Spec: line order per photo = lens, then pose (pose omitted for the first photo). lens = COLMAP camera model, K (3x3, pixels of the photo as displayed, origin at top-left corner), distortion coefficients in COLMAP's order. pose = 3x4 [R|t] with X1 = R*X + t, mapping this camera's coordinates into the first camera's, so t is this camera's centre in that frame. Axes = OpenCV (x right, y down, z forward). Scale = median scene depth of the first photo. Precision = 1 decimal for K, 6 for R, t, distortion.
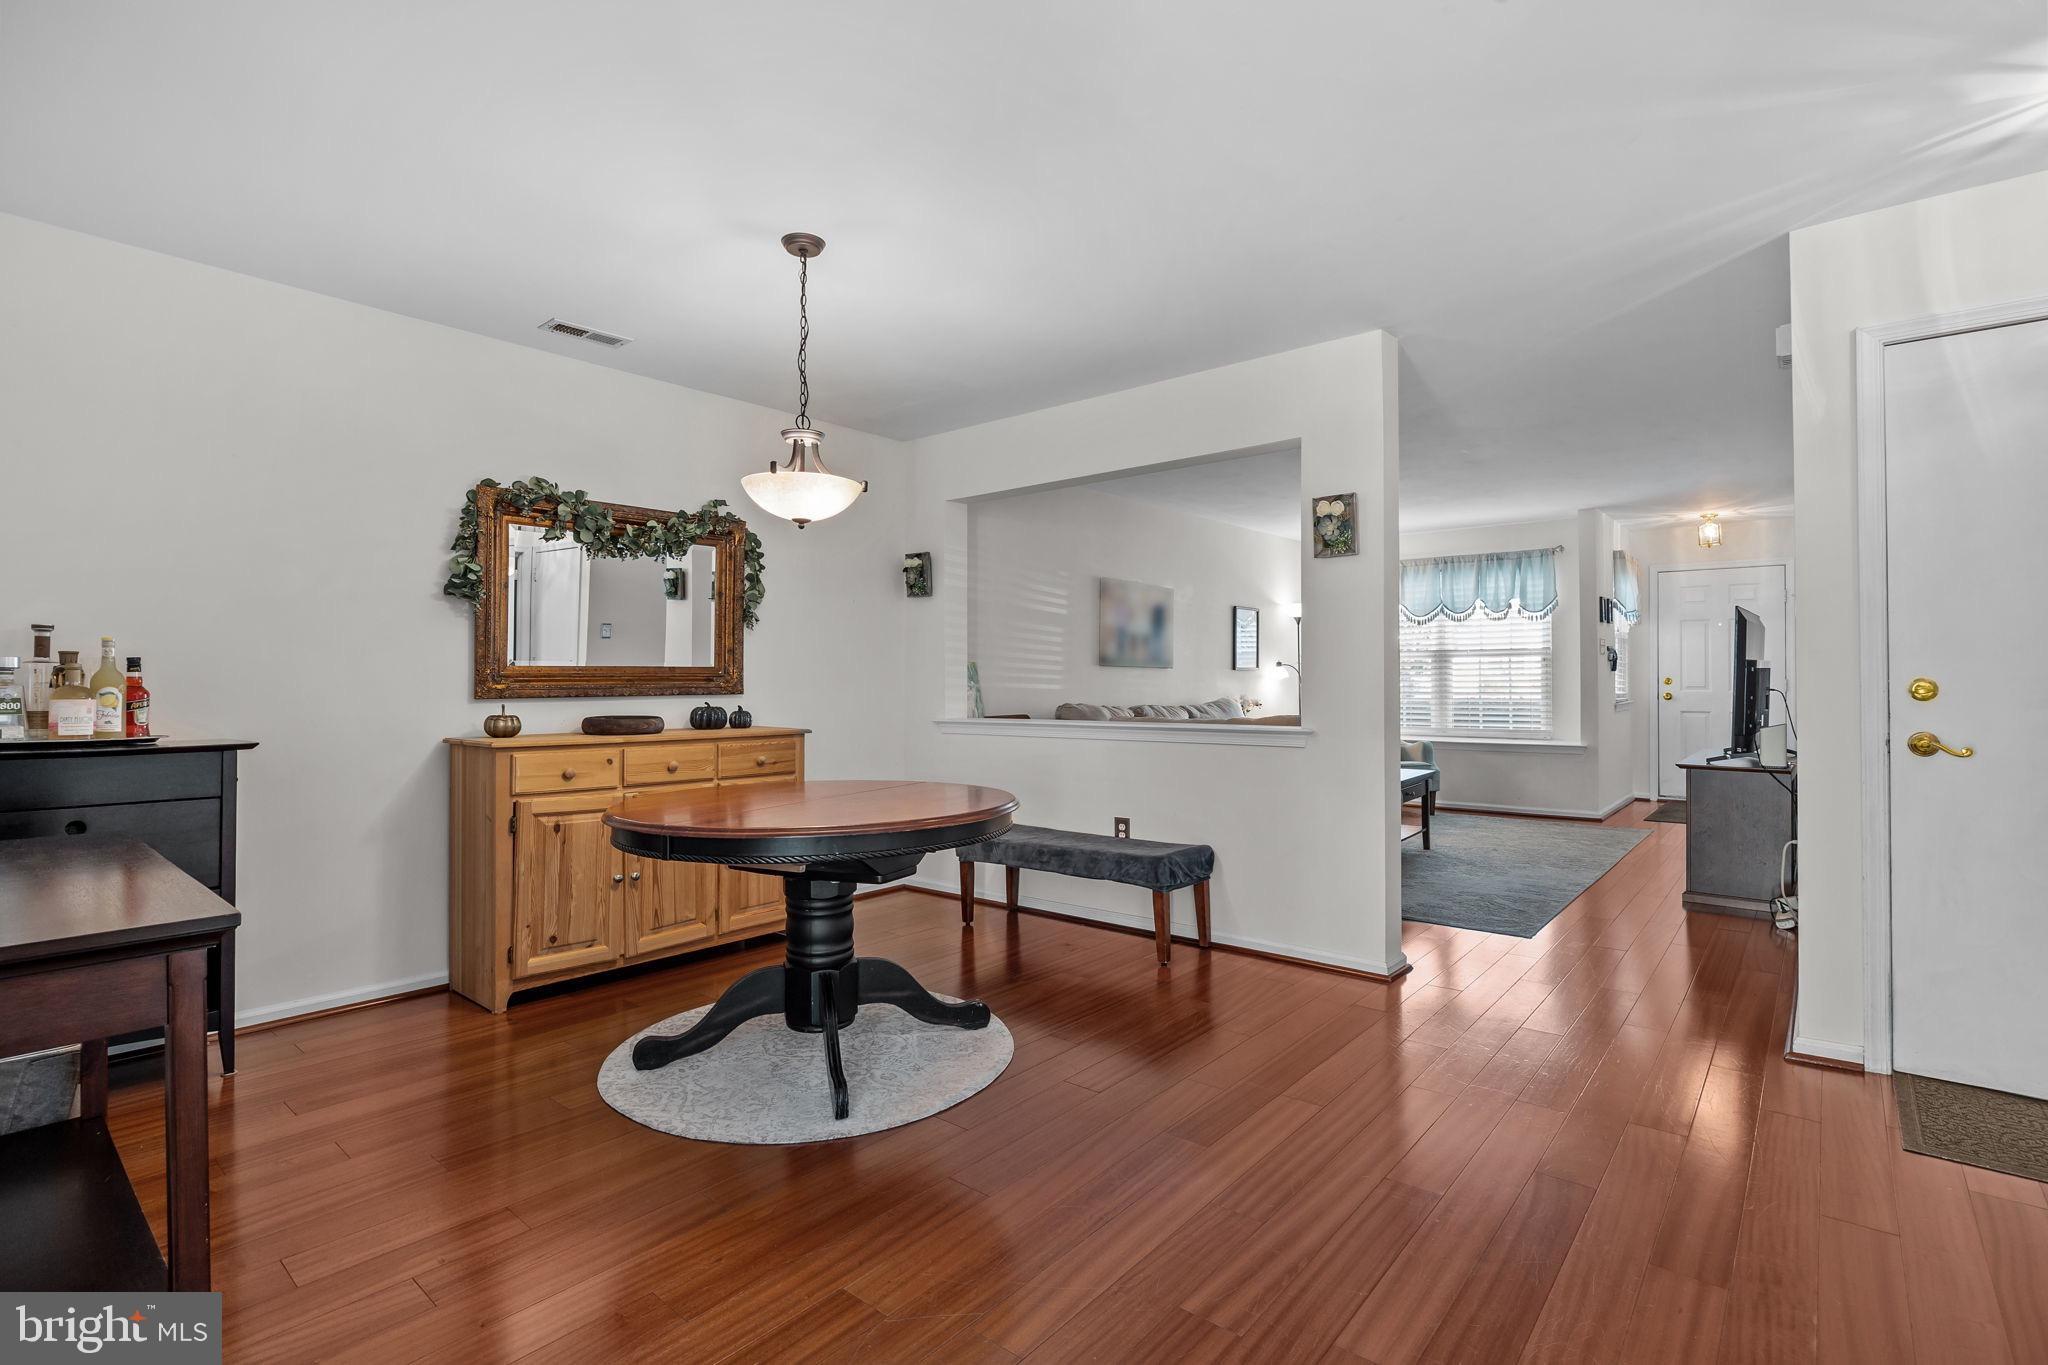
lens RADIAL K [[952.0, 0, 1019.8], [0, 952.0, 668.7], [0, 0, 1]] dist [-0.014164, 0.001136]
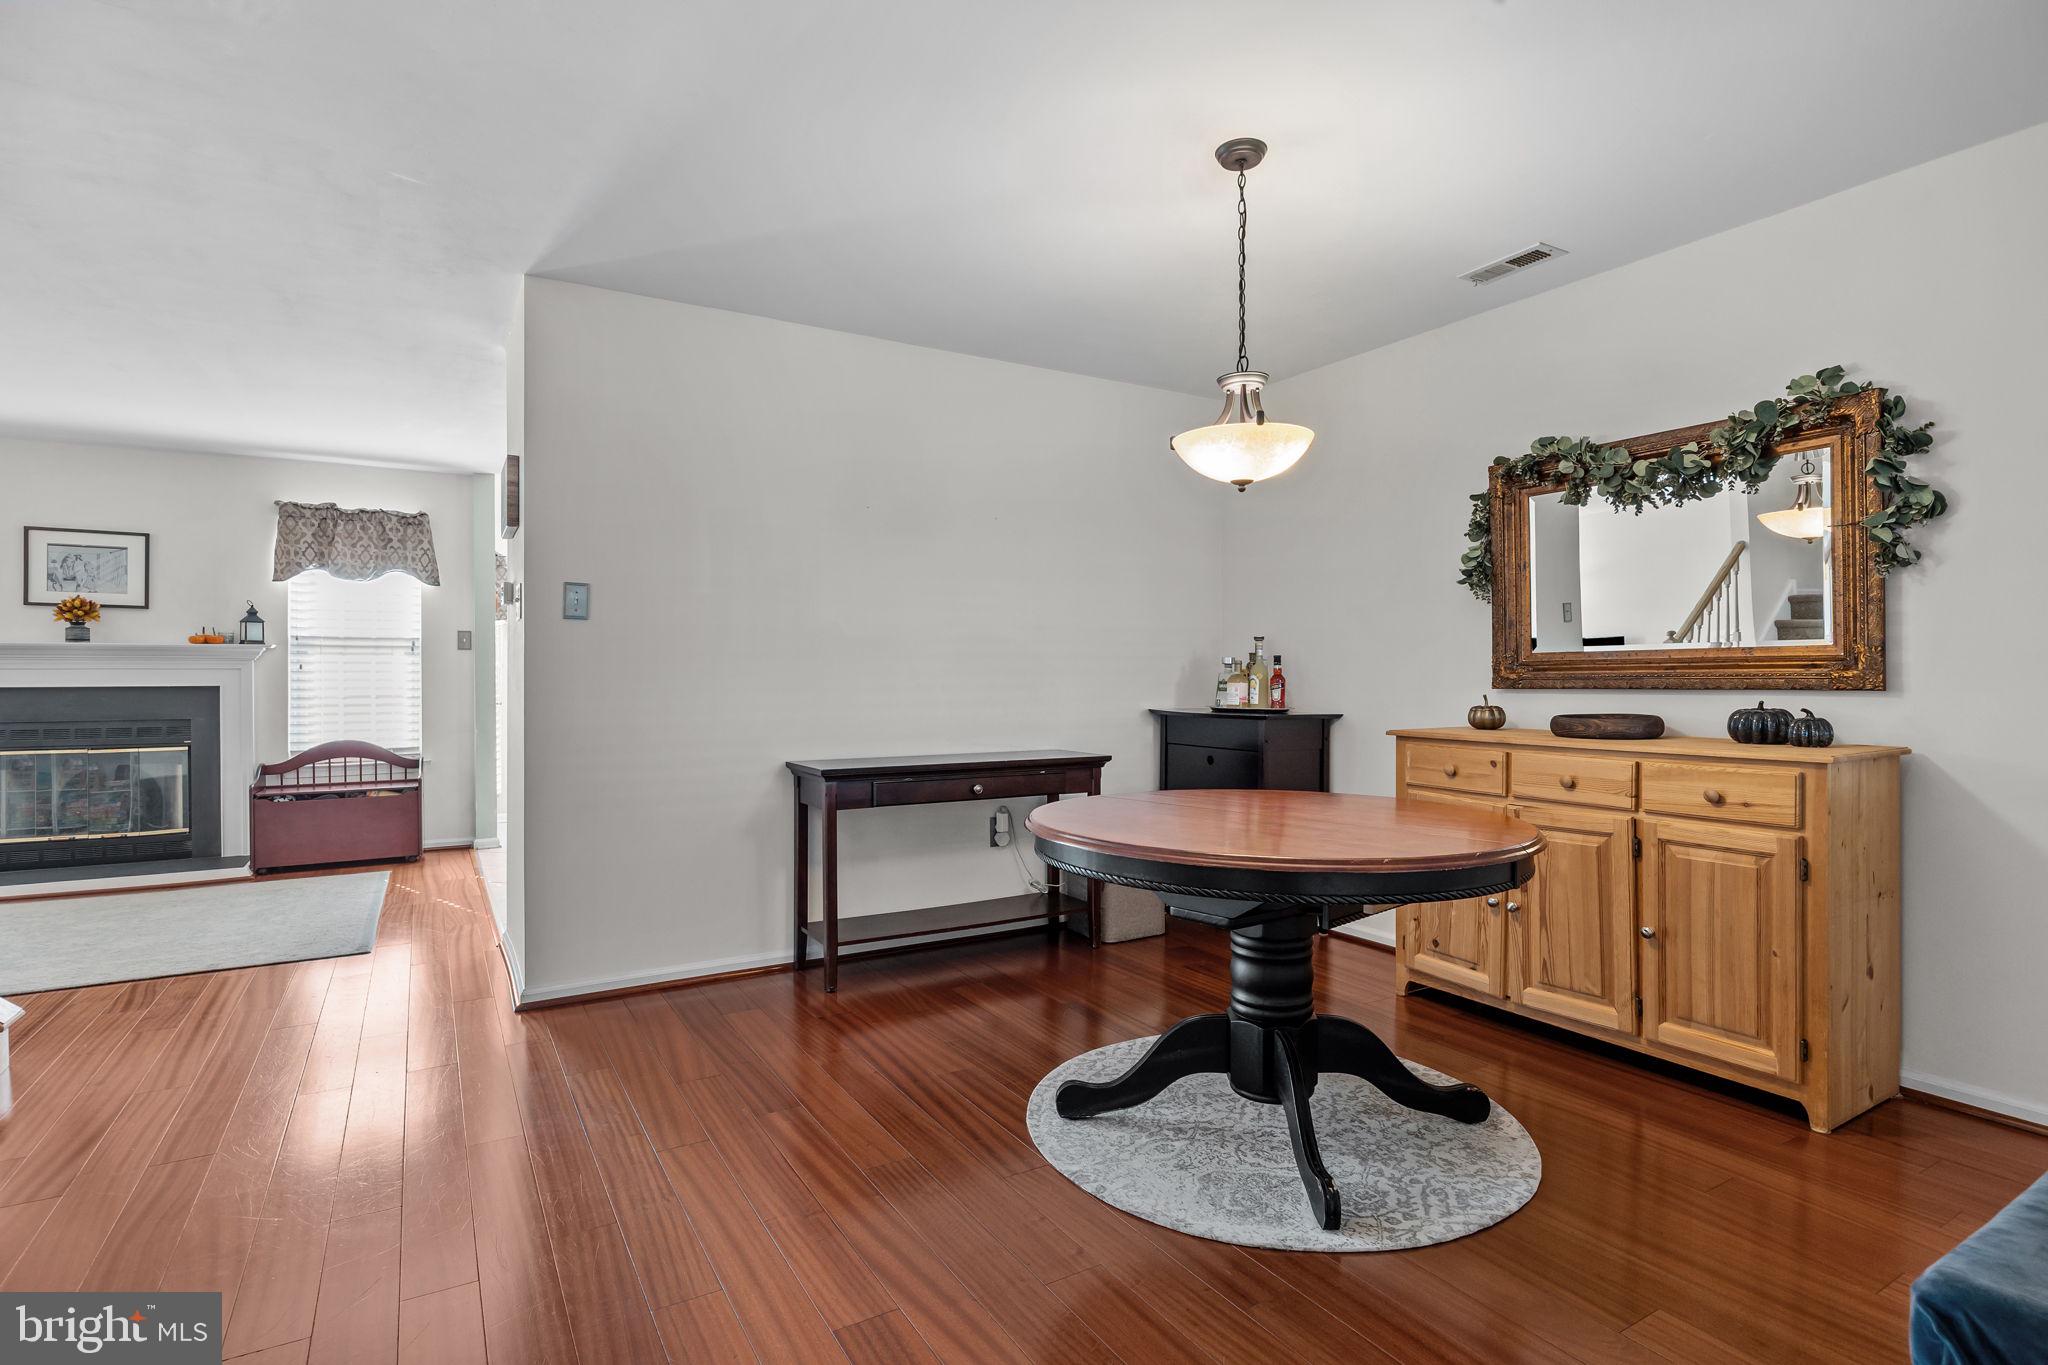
lens RADIAL K [[1000.4, 0, 1035.2], [0, 1000.4, 682.0], [0, 0, 1]] dist [-0.024888, 0.004309]
pose [[-0.305388, 0.009769, -0.952178, 0.532772], [0.017571, 0.999835, 0.004622, 0.012319], [0.952066, -0.015319, -0.305509, 0.861928]]
